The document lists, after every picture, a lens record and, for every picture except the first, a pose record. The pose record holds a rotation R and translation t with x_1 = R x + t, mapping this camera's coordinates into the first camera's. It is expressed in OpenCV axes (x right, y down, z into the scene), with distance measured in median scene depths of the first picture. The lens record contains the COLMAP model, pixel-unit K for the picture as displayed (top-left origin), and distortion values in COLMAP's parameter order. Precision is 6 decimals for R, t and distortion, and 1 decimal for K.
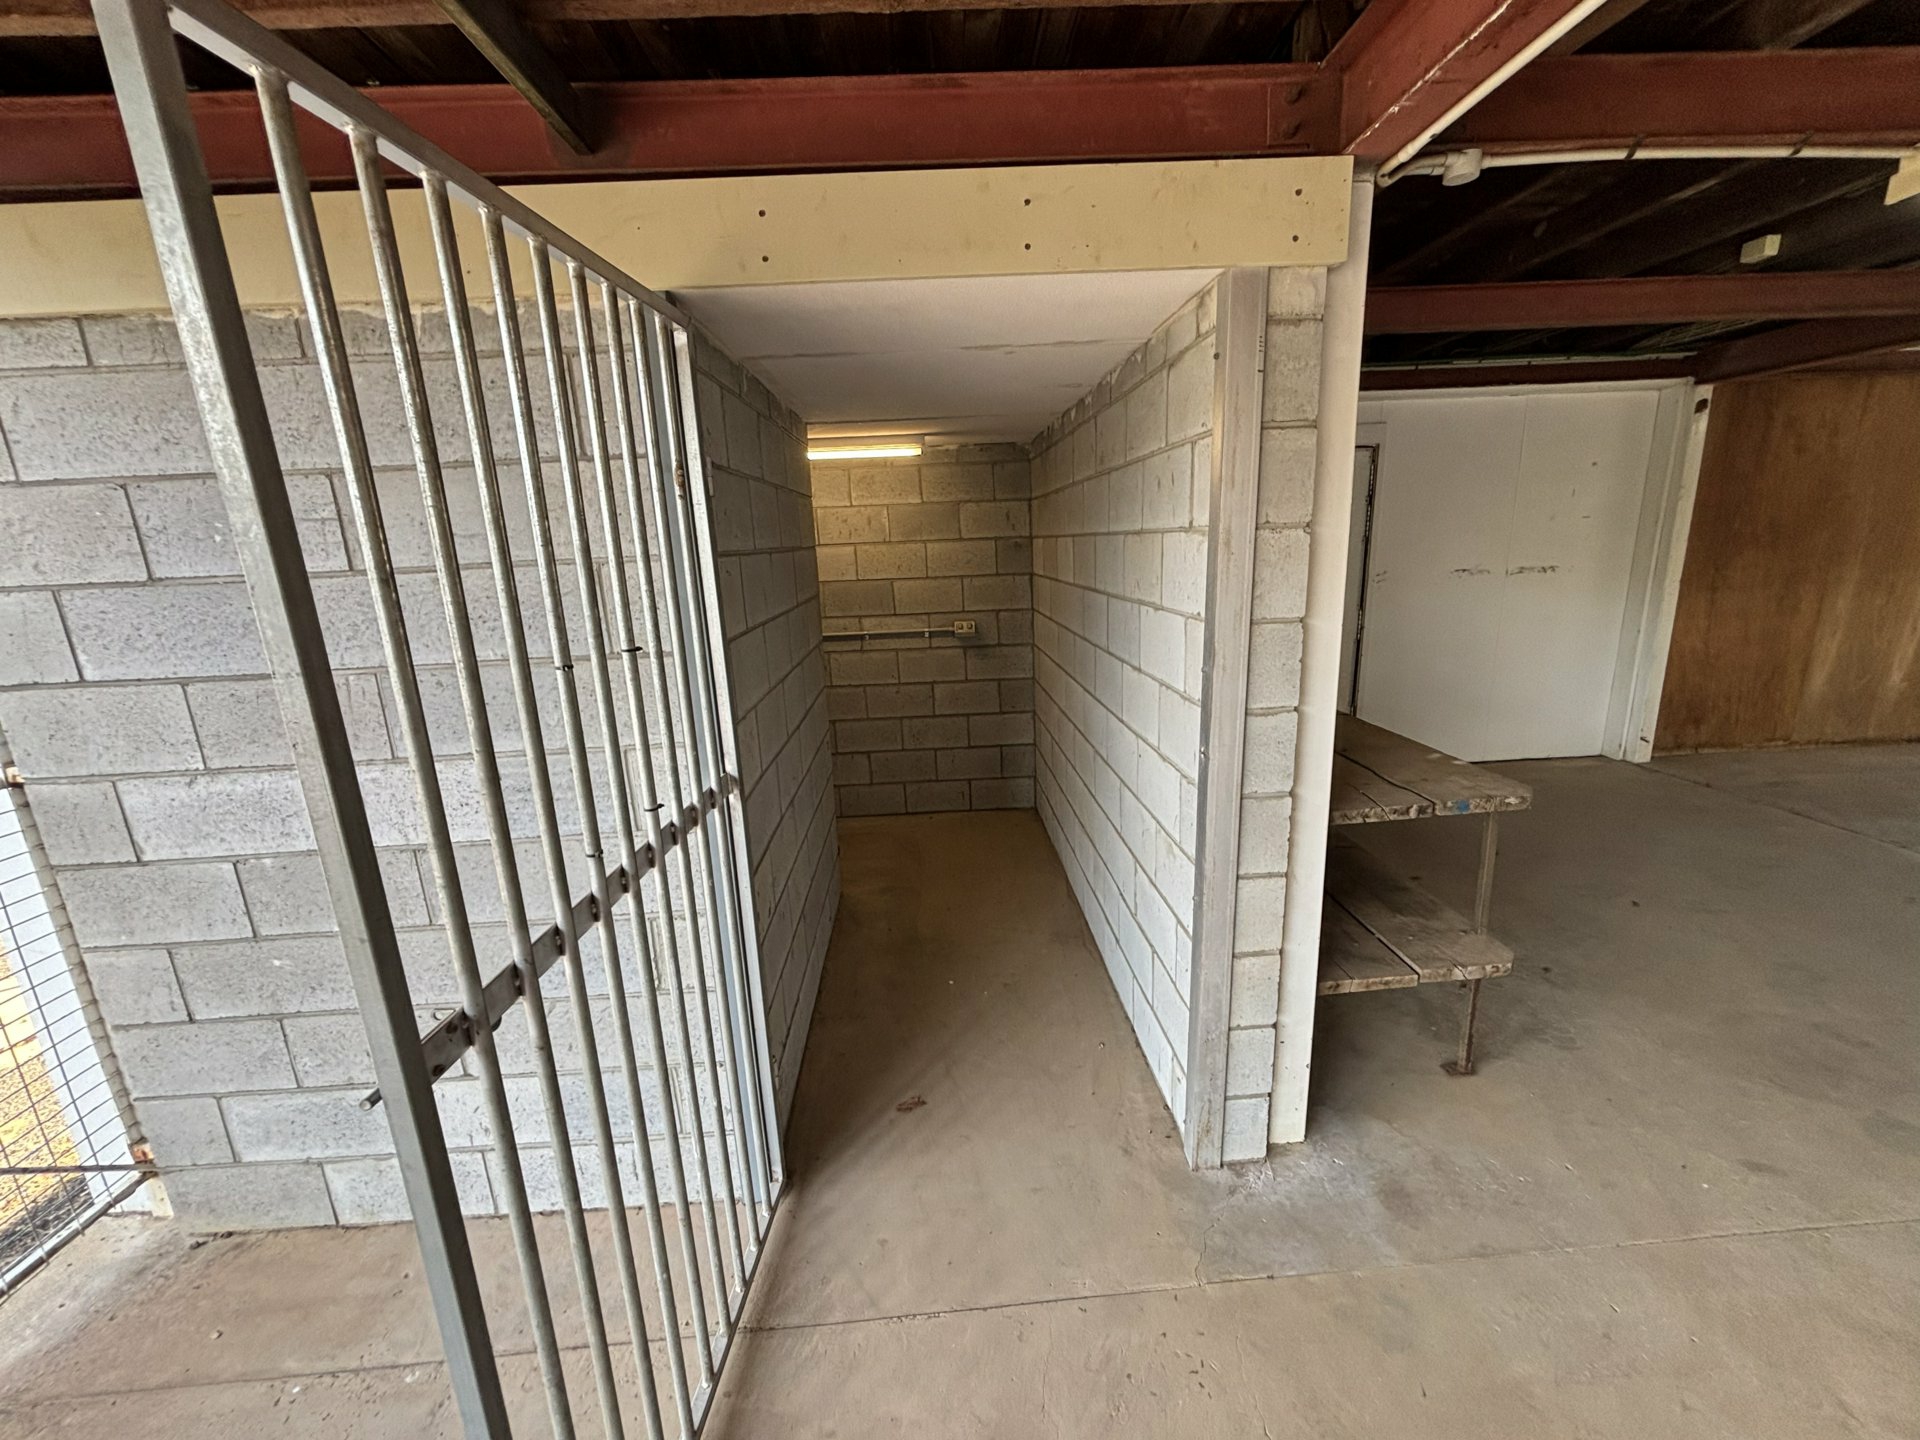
lens RADIAL K [[772.7, 0, 957.8], [0, 772.7, 726.3], [0, 0, 1]] dist [0.007218, -0.000084]
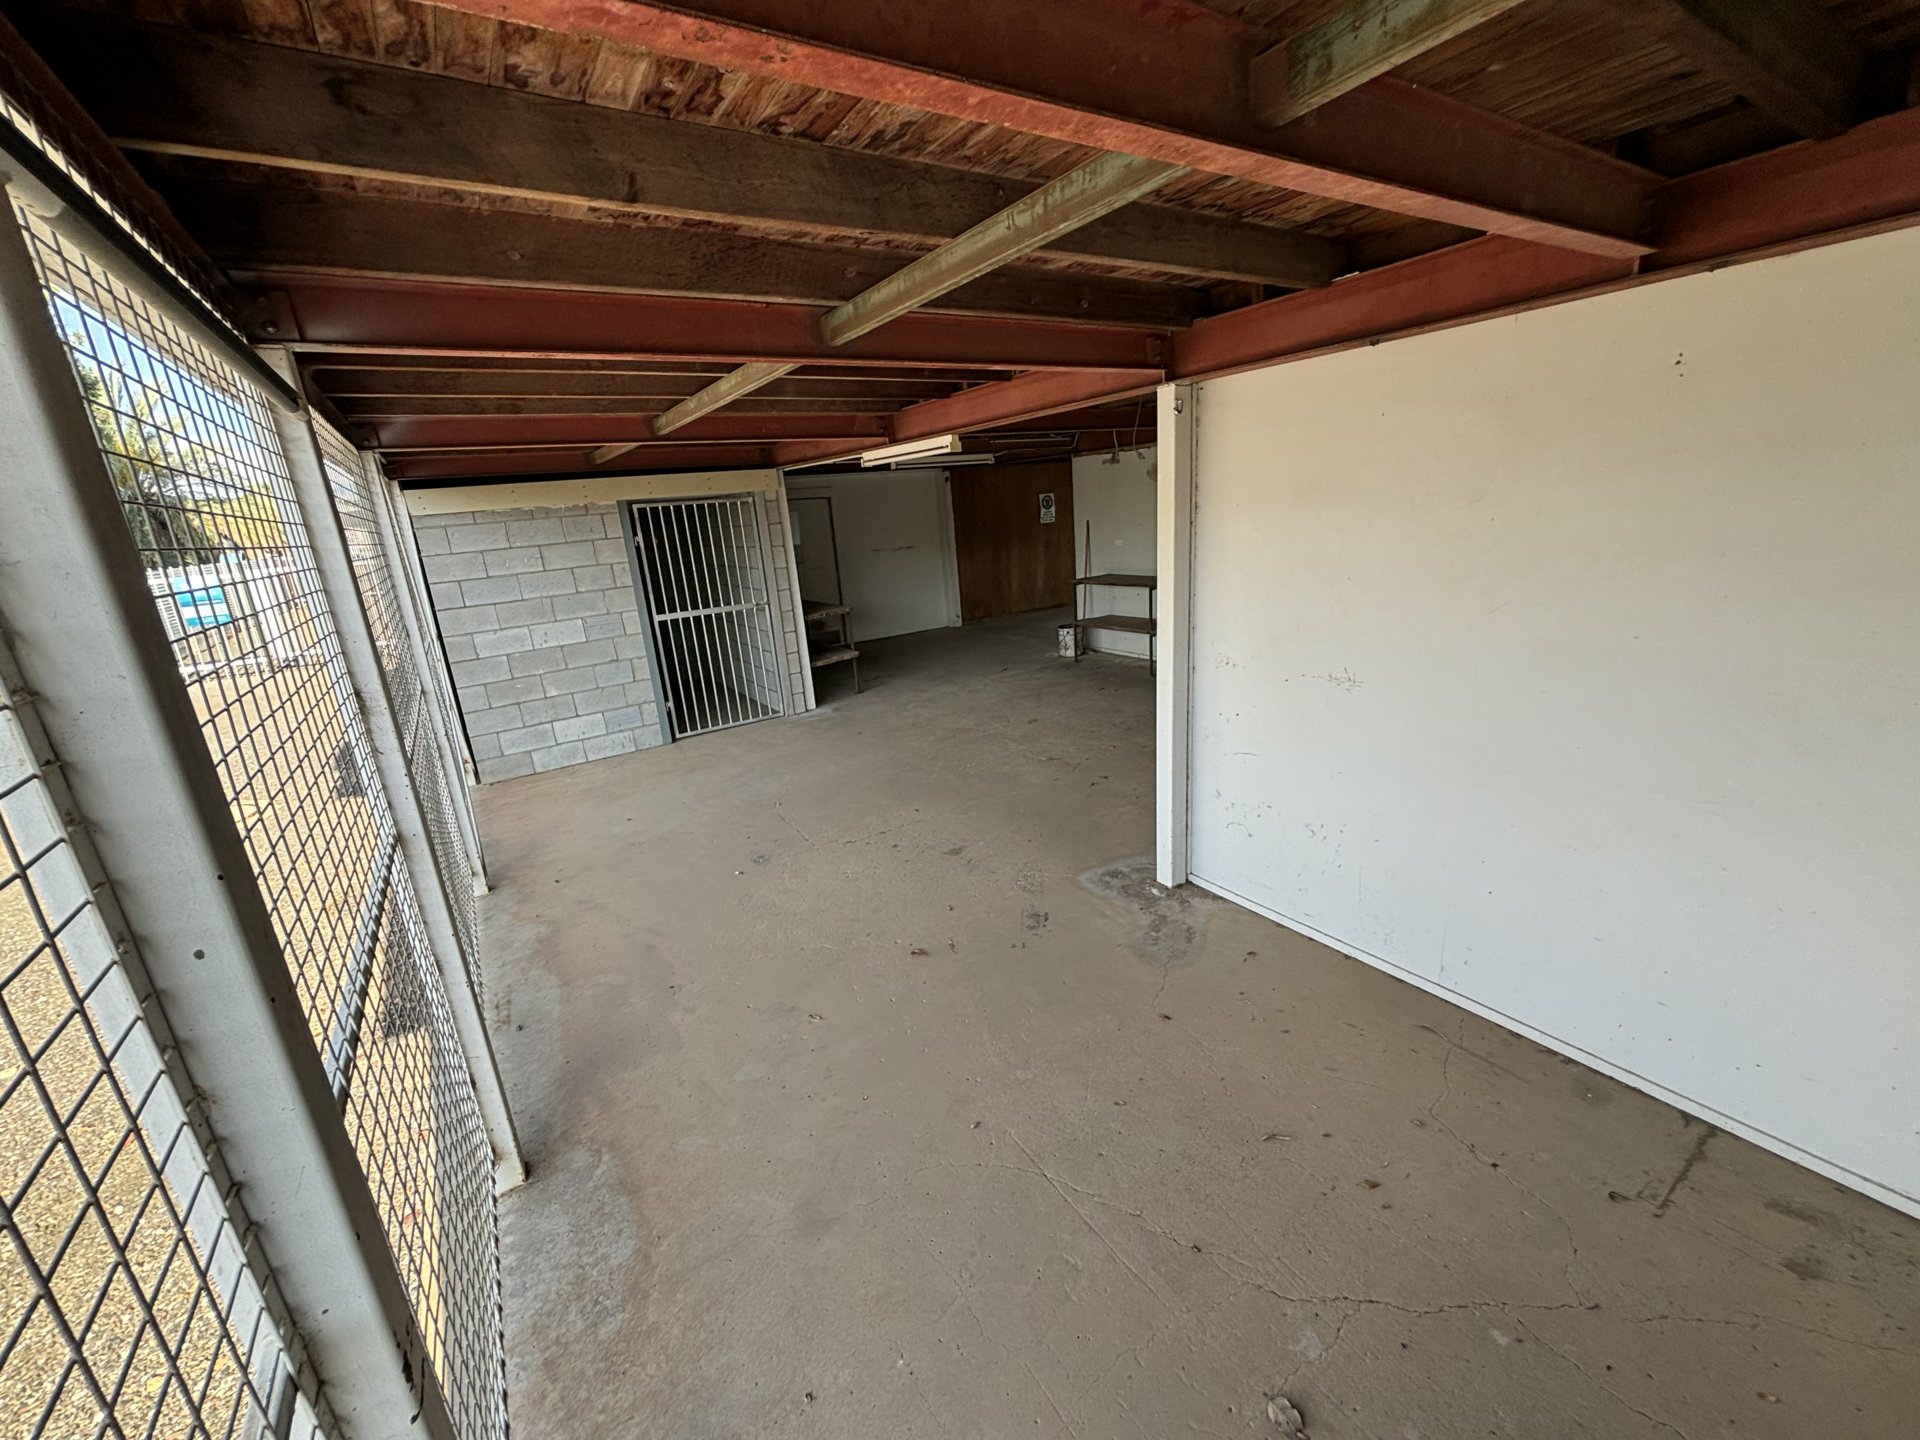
lens RADIAL K [[772.7, 0, 960.8], [0, 772.7, 716.1], [0, 0, 1]] dist [0.007218, -0.000084]
pose [[0.857537, -0.163930, 0.487603, -0.930131], [0.162940, 0.985618, 0.044801, 0.630884], [-0.487935, 0.041031, 0.871915, -3.111977]]
